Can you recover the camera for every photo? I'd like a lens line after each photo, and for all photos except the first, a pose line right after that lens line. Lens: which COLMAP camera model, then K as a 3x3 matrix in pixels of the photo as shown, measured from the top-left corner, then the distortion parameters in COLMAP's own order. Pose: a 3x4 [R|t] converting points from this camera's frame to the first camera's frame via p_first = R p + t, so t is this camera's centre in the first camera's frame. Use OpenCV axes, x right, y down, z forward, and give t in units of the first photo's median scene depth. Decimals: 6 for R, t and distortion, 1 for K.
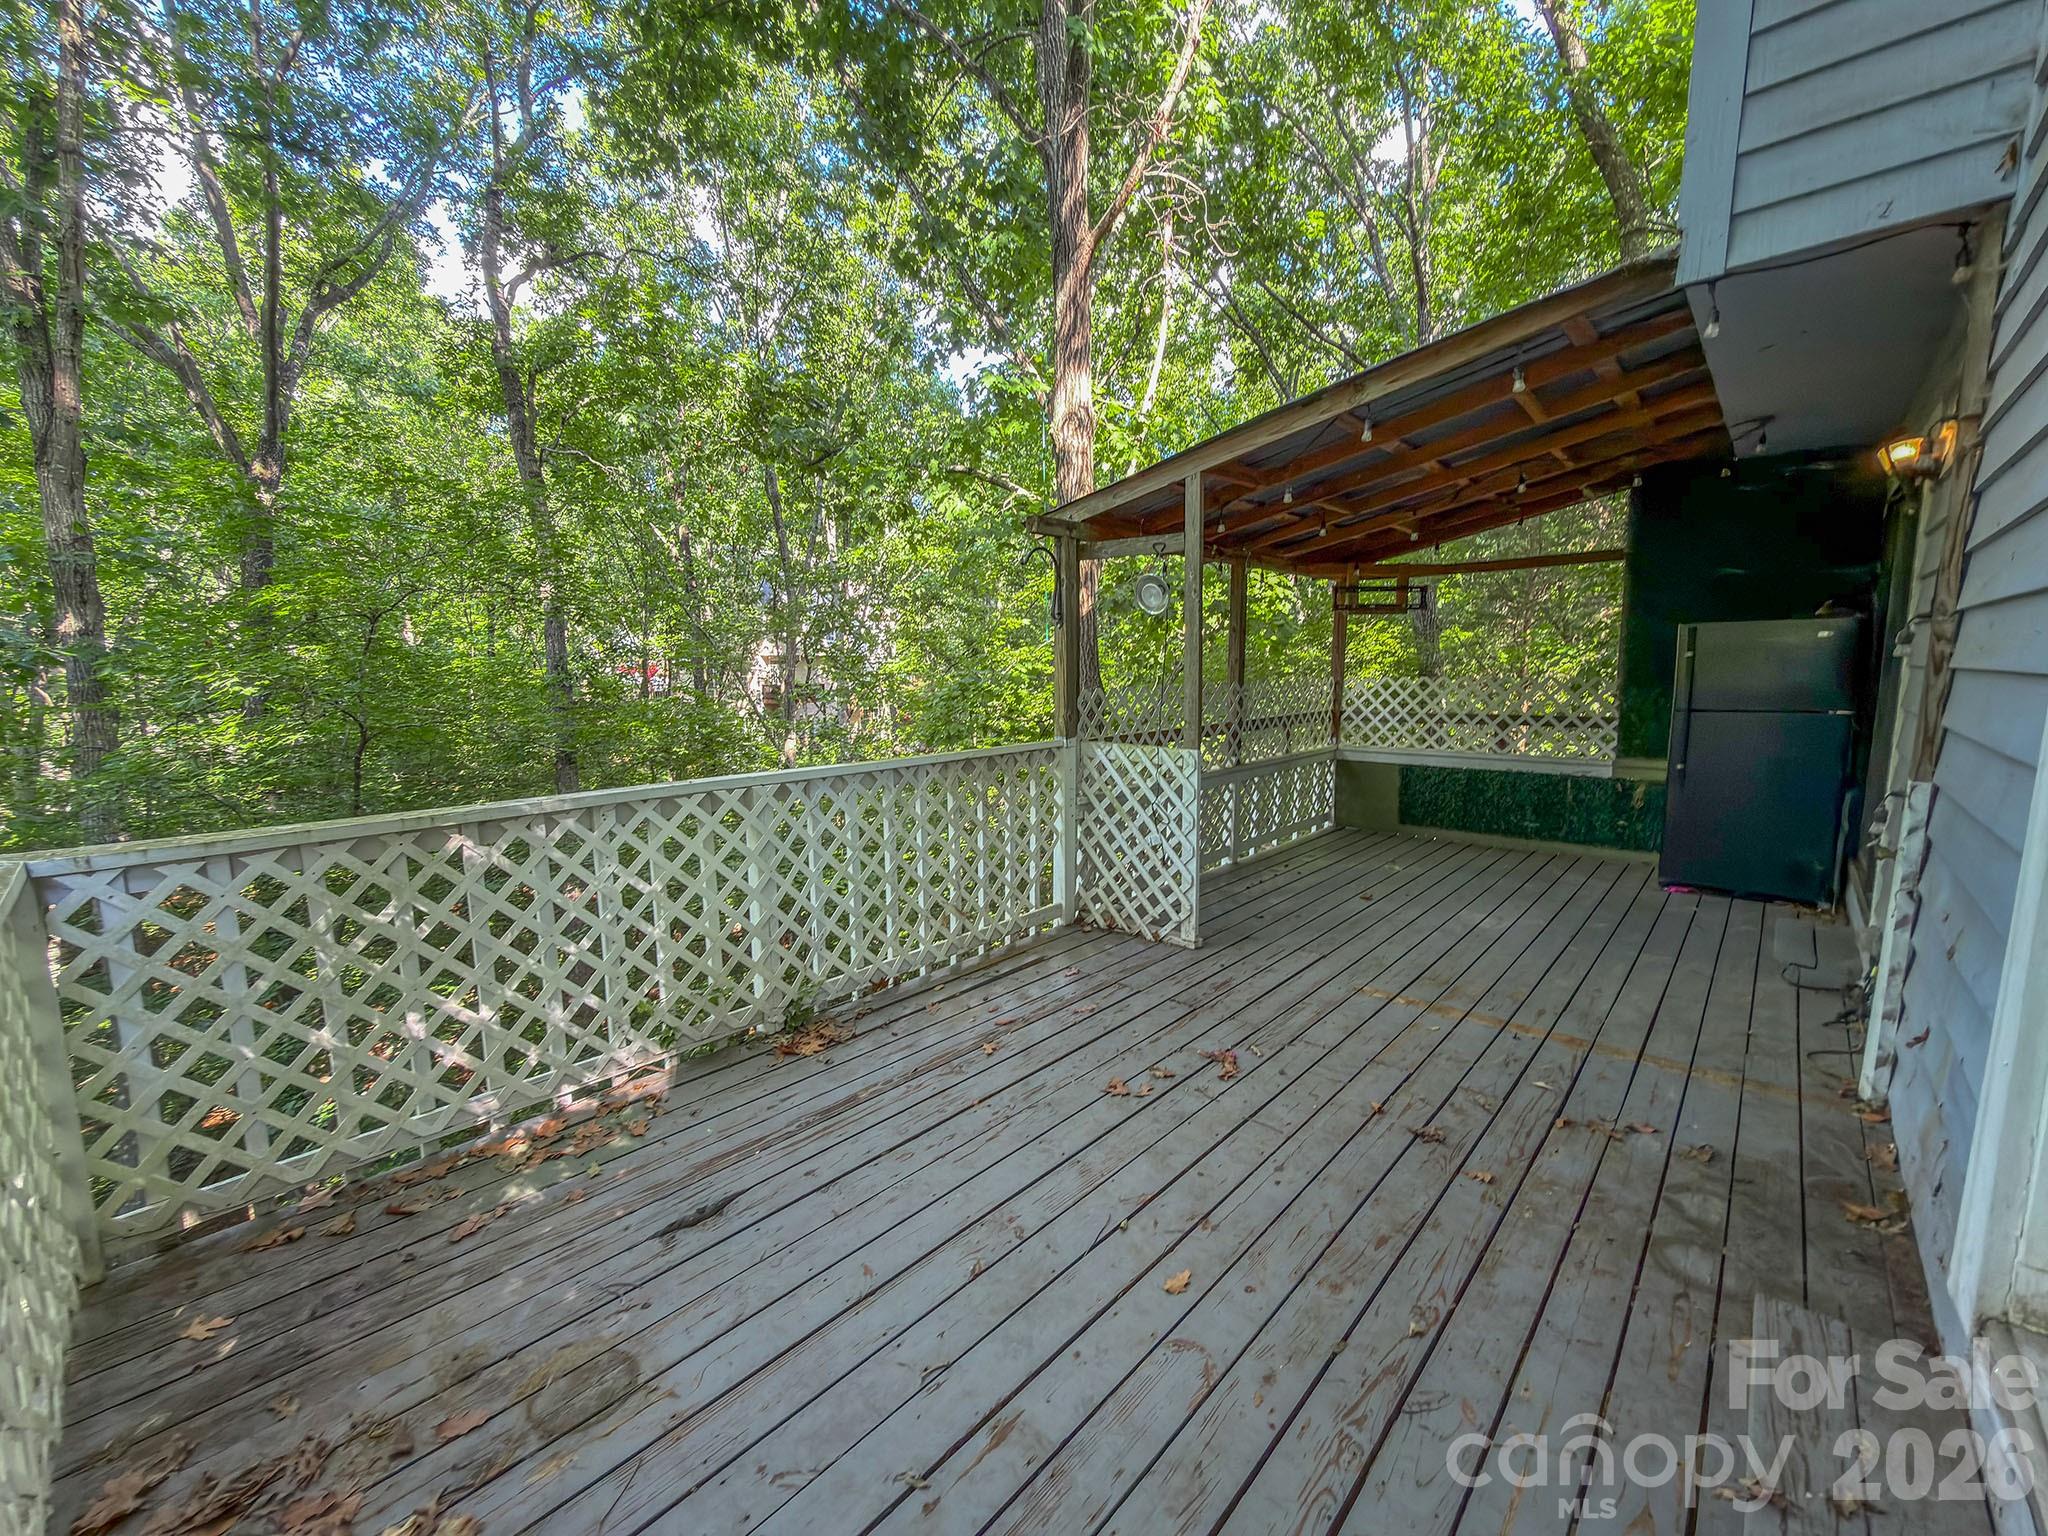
lens RADIAL K [[823.5, 0, 1027.3], [0, 823.5, 766.2], [0, 0, 1]] dist [-0.000721, 0.000160]
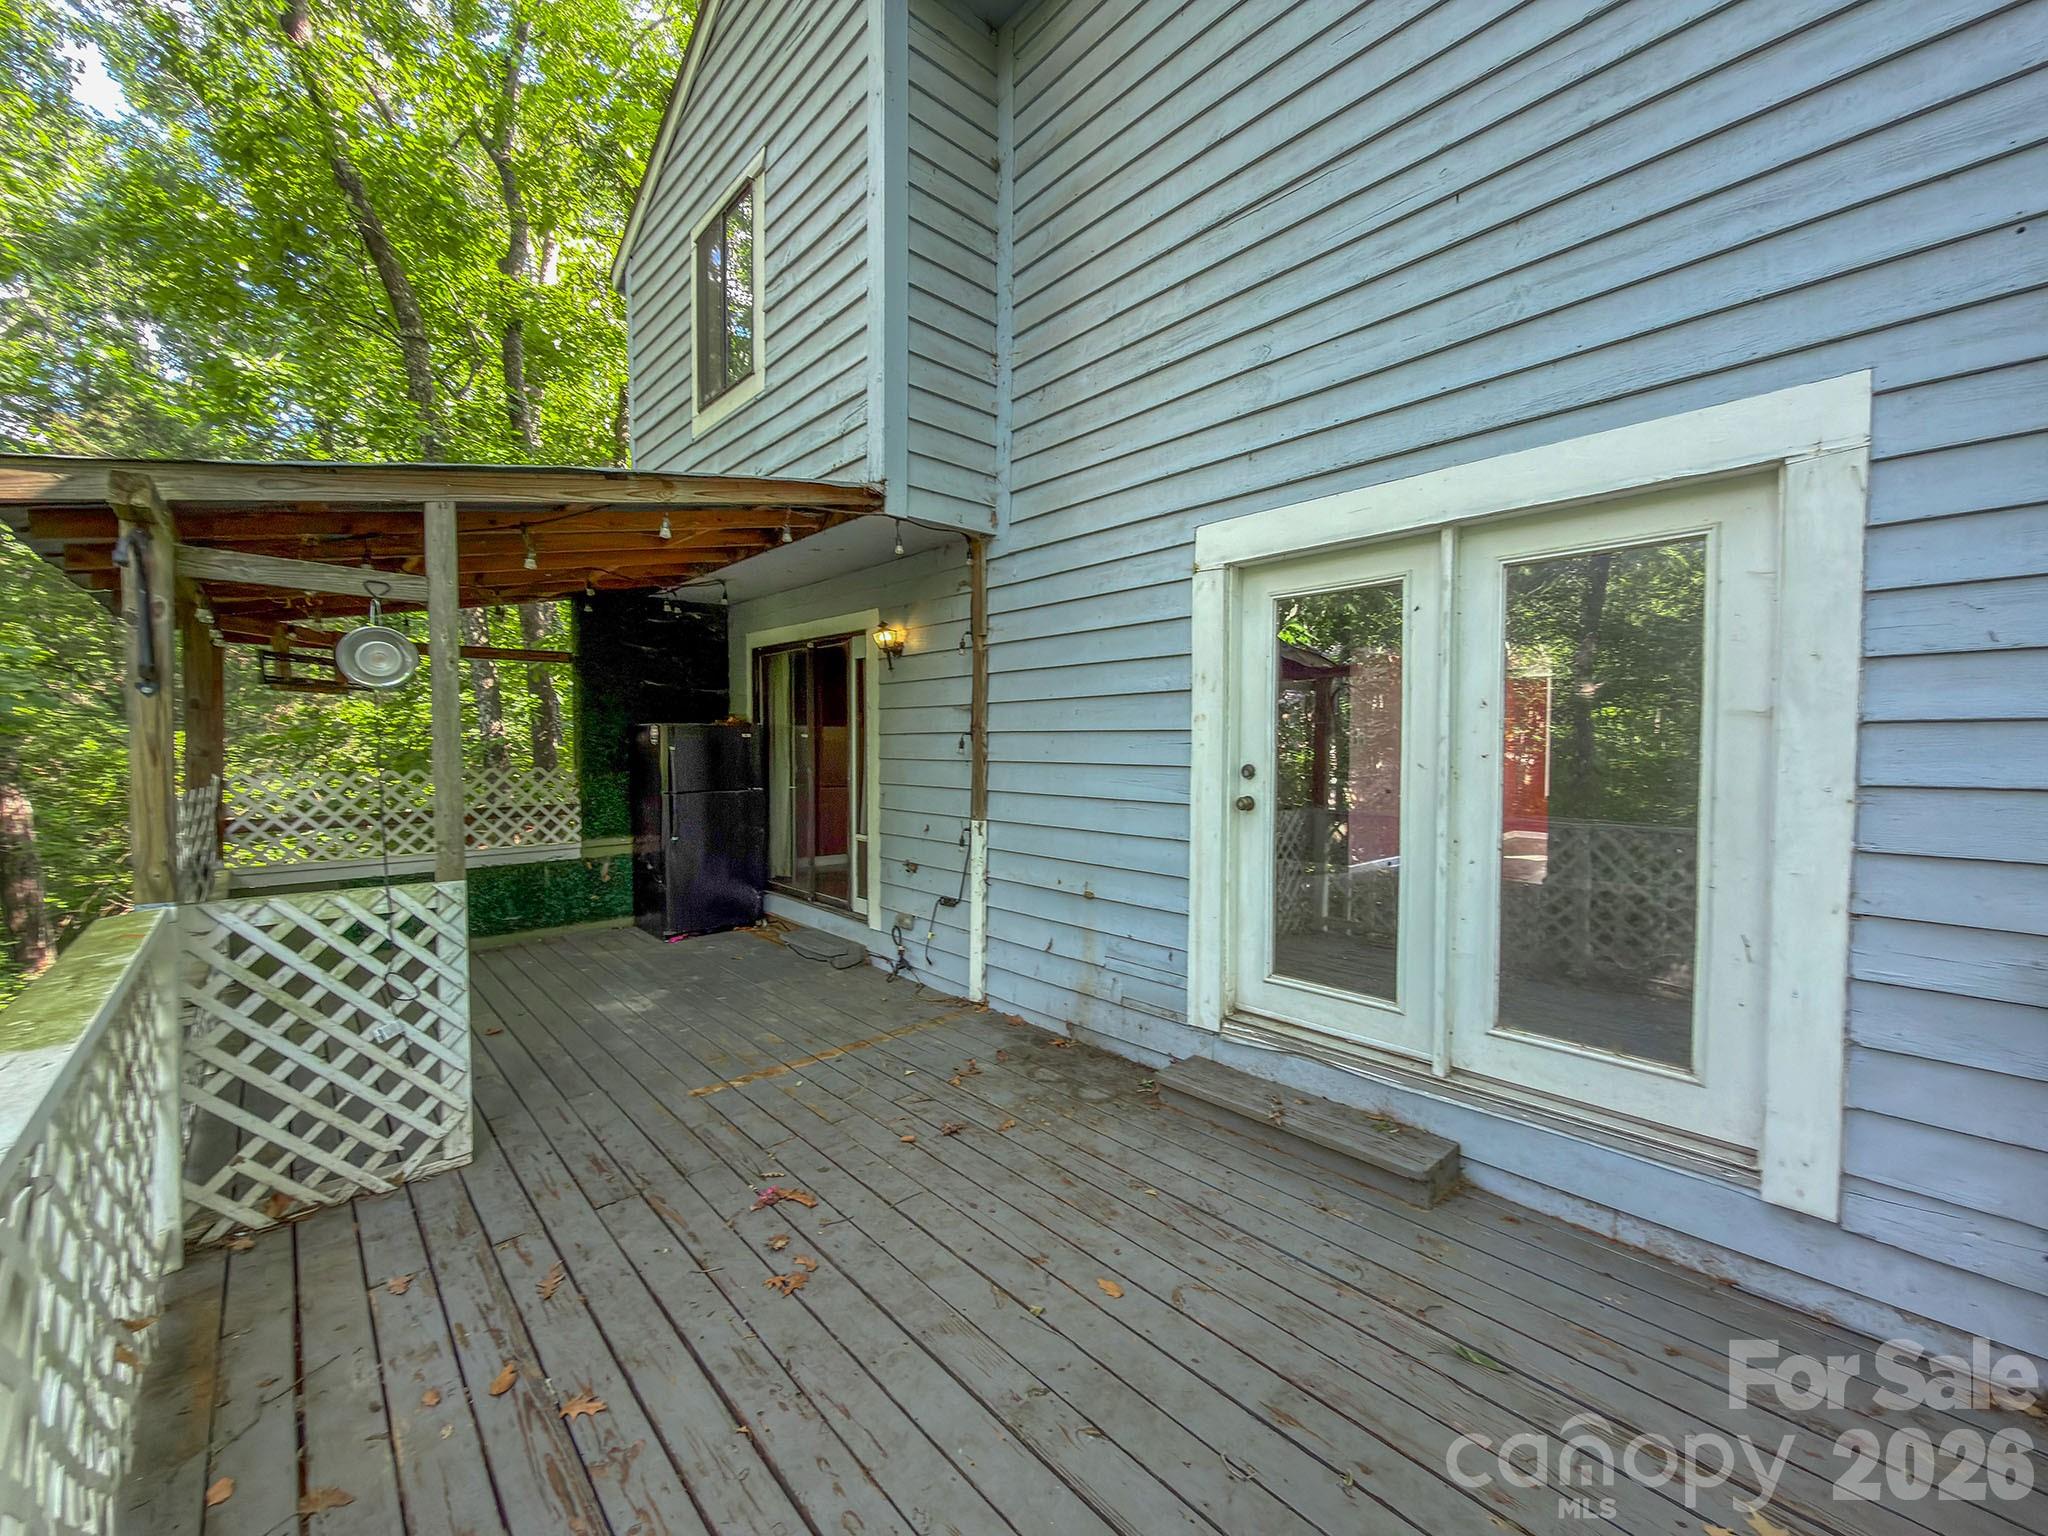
lens RADIAL K [[828.9, 0, 1023.7], [0, 828.9, 769.9], [0, 0, 1]] dist [0.000020, -0.000060]
pose [[0.090337, -0.025195, 0.995593, -0.418037], [0.126901, 0.991822, 0.013585, -0.055367], [-0.987793, 0.125115, 0.092795, 0.394890]]
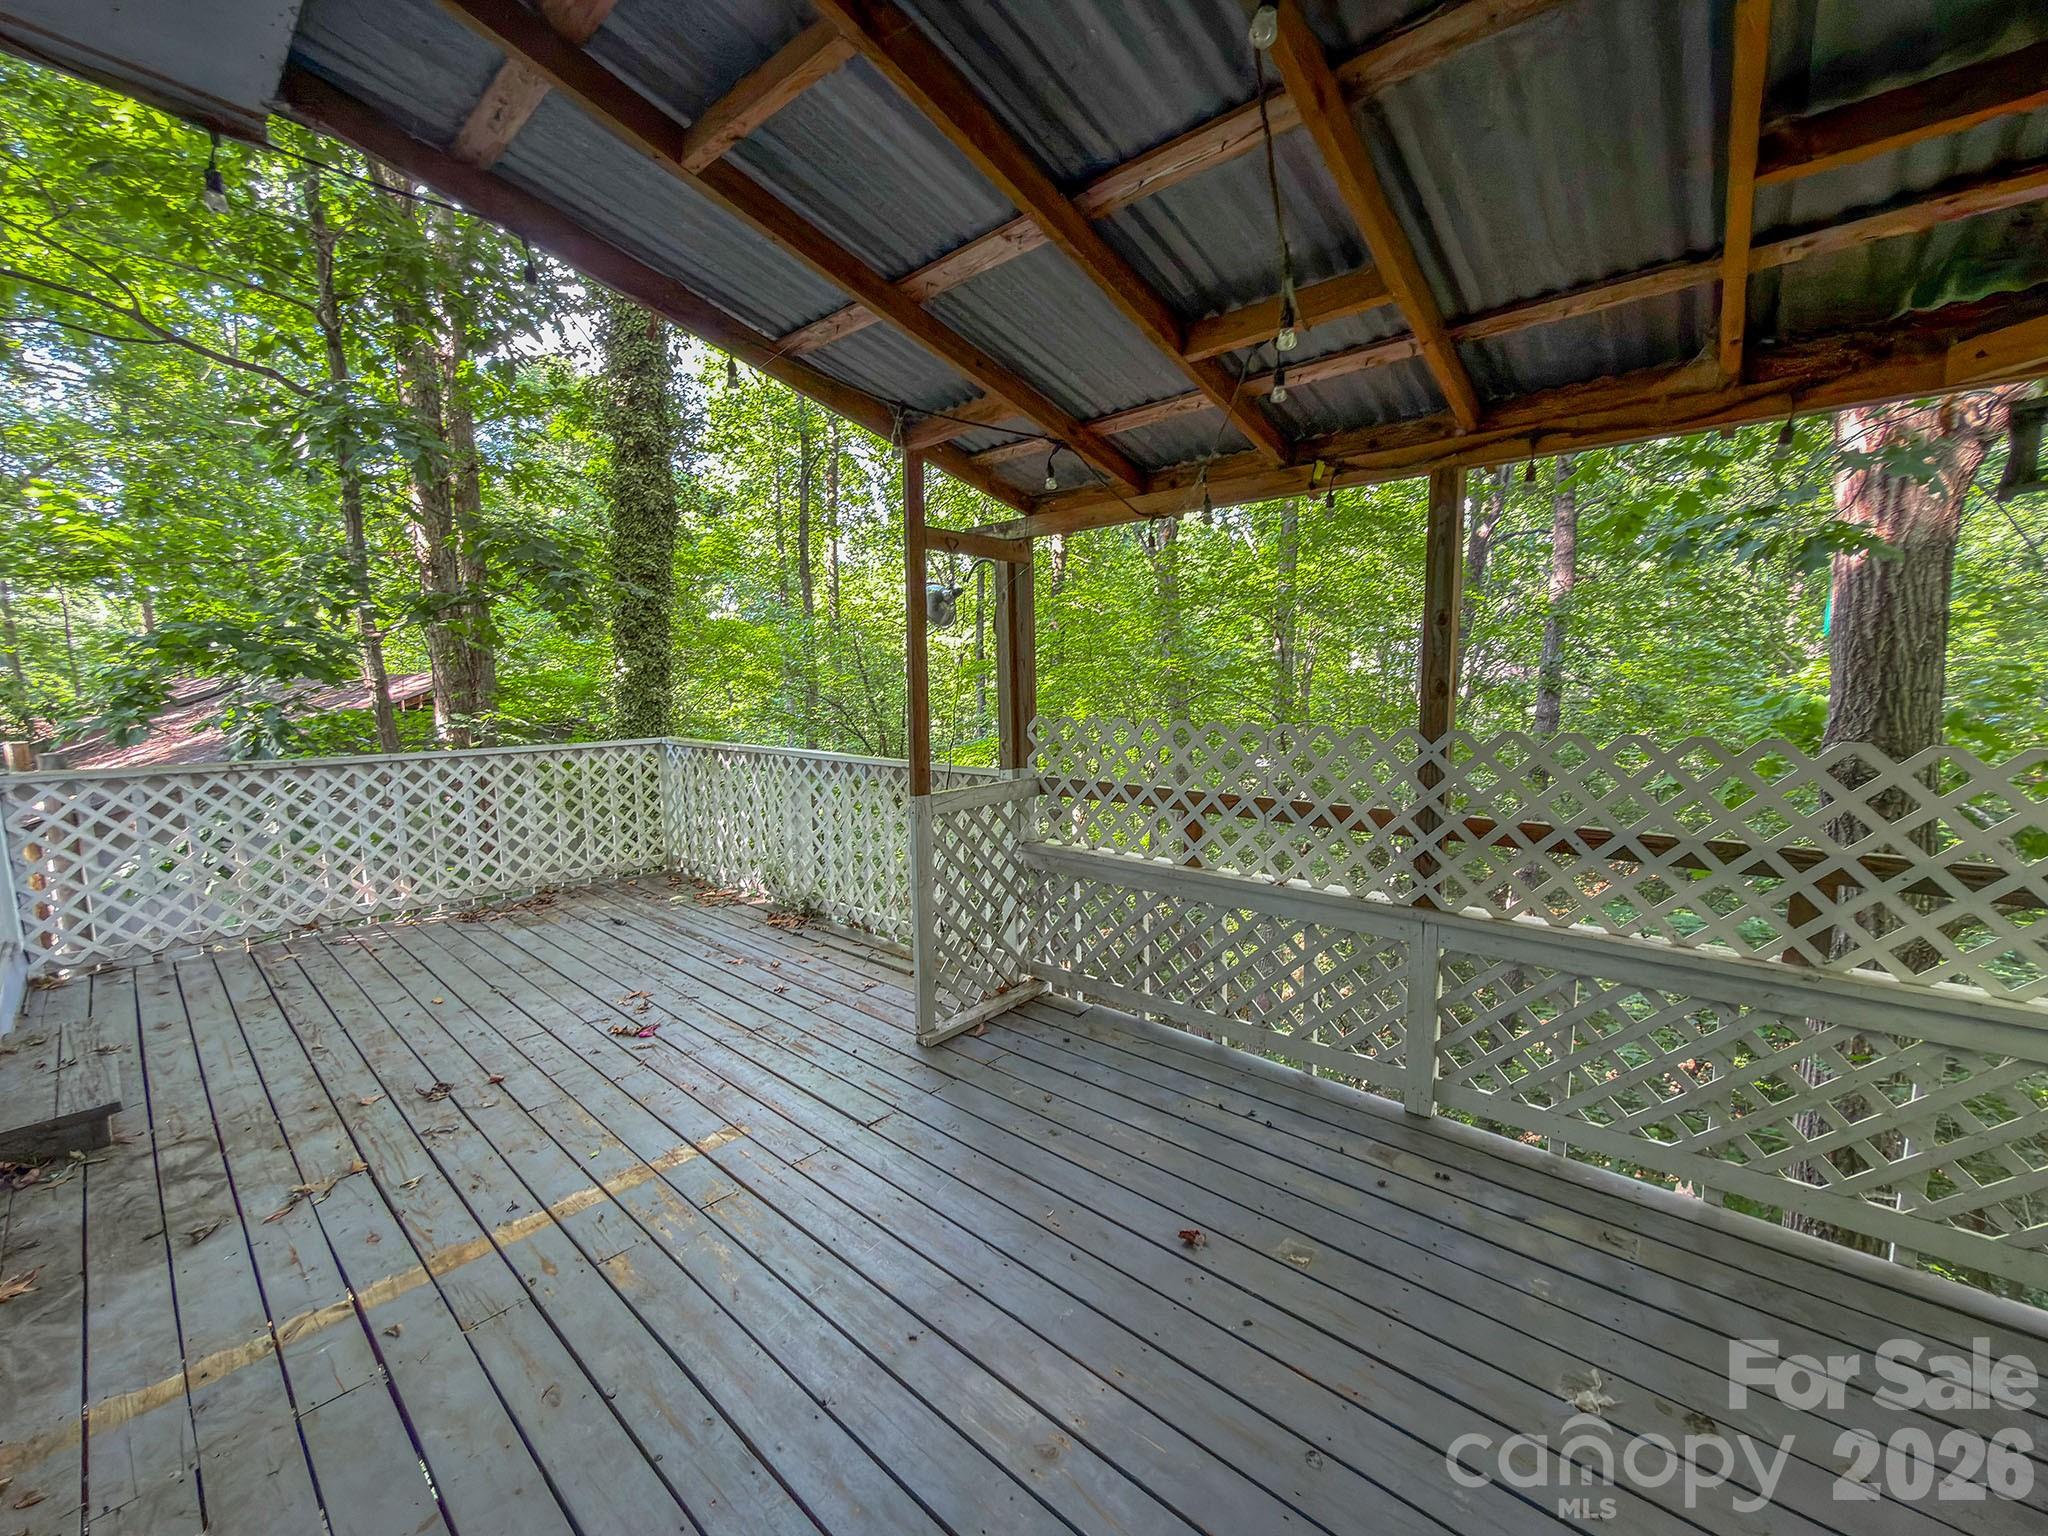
lens RADIAL K [[839.5, 0, 1041.5], [0, 839.5, 766.9], [0, 0, 1]] dist [0.000393, -0.000187]
pose [[0.016495, 0.109174, -0.993886, 0.917958], [-0.121396, 0.986886, 0.106391, -0.134251], [0.992467, 0.118899, 0.029532, 0.988194]]
